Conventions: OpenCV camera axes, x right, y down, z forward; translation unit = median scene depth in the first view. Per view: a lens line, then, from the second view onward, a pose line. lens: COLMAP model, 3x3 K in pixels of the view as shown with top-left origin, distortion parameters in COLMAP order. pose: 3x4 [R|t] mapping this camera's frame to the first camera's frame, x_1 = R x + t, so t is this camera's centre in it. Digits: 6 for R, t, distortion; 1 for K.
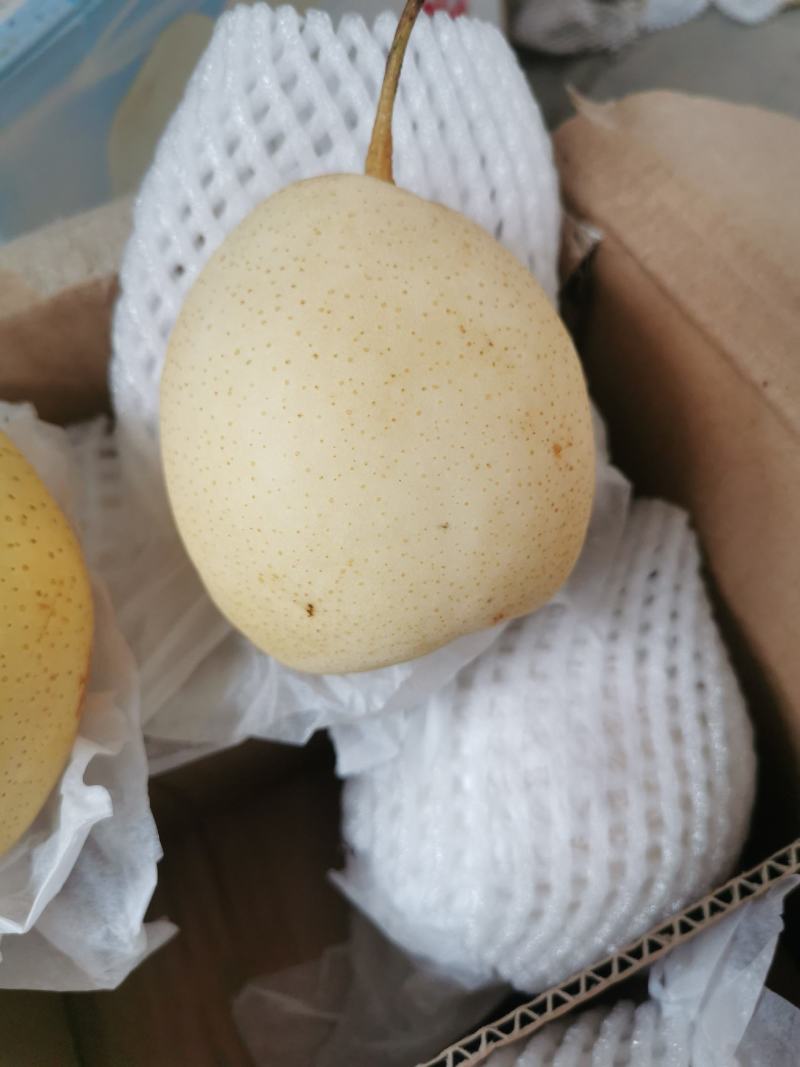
lens RADIAL K [[937.5, 0, 400.0], [0, 937.5, 533.5], [0, 0, 1]] dist [-0.002645, -0.000228]
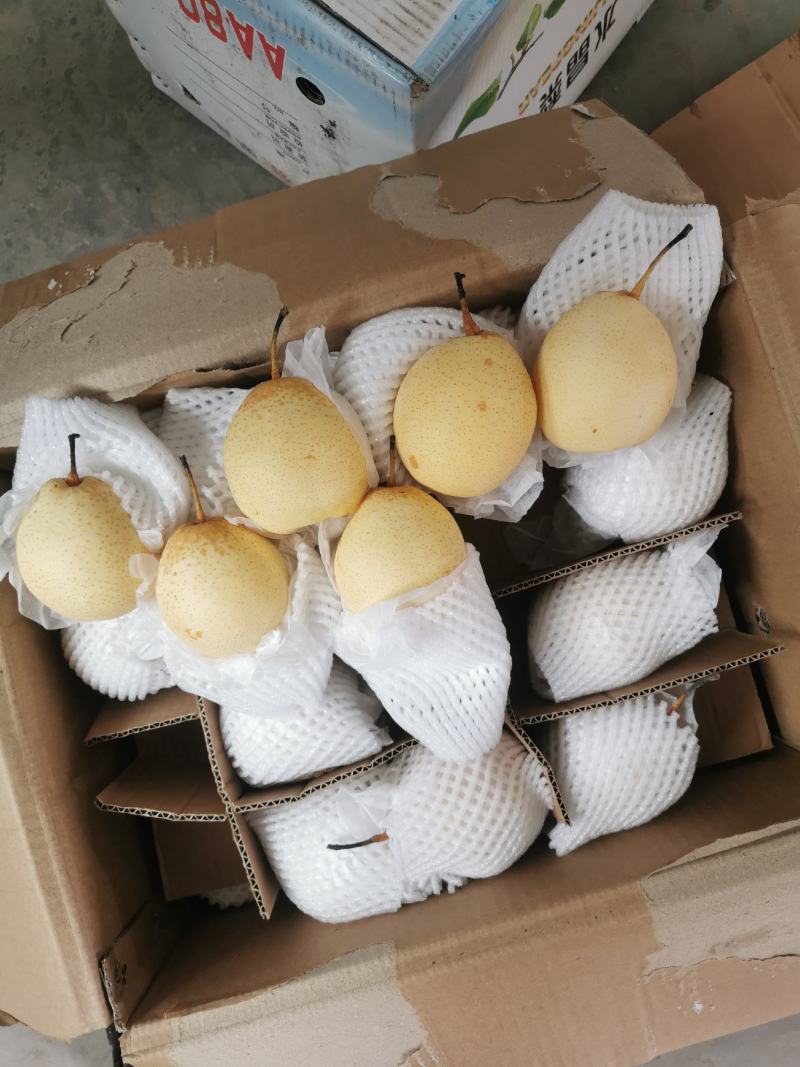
lens RADIAL K [[937.5, 0, 400.0], [0, 937.5, 533.5], [0, 0, 1]] dist [-0.002645, -0.000228]
pose [[0.985370, 0.170241, -0.007971, -0.579581], [-0.148129, 0.878639, 0.453930, -0.817594], [0.084281, -0.446108, 0.891002, -1.779898]]
